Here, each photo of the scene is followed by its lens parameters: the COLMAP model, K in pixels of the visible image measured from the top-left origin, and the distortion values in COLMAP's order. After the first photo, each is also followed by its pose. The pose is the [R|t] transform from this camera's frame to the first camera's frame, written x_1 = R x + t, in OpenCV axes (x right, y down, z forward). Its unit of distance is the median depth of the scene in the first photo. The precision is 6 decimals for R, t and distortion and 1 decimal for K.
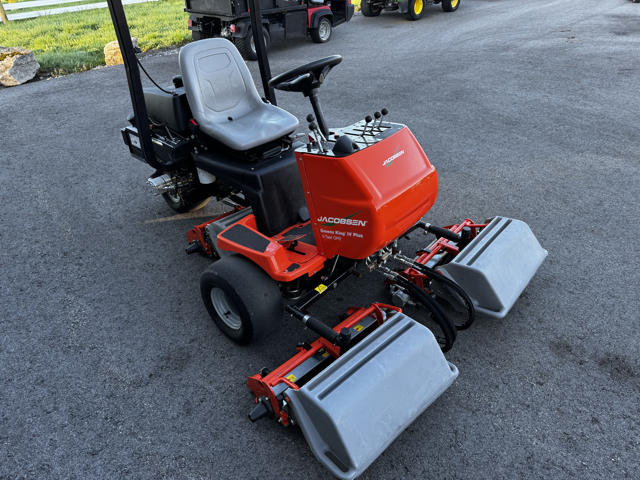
lens RADIAL K [[447.4, 0, 320.5], [0, 447.4, 237.3], [0, 0, 1]] dist [0.057951, -0.073042]
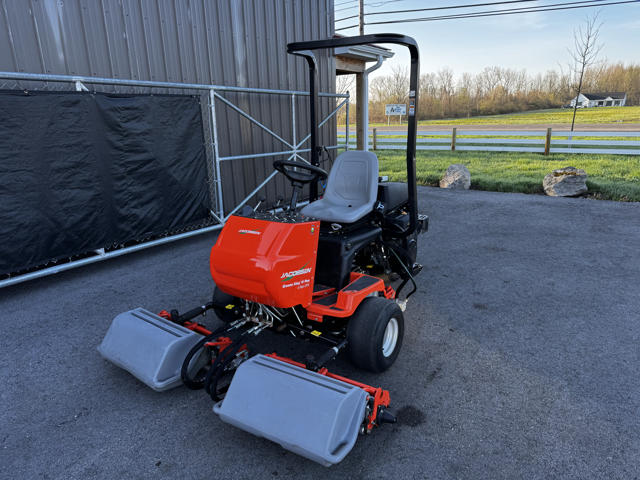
lens RADIAL K [[447.4, 0, 323.3], [0, 447.4, 242.8], [0, 0, 1]] dist [0.057951, -0.073042]
pose [[0.163456, 0.309406, -0.936776, 0.835422], [-0.533537, 0.826430, 0.179864, -0.293947], [0.829832, 0.470405, 0.300164, 0.470903]]
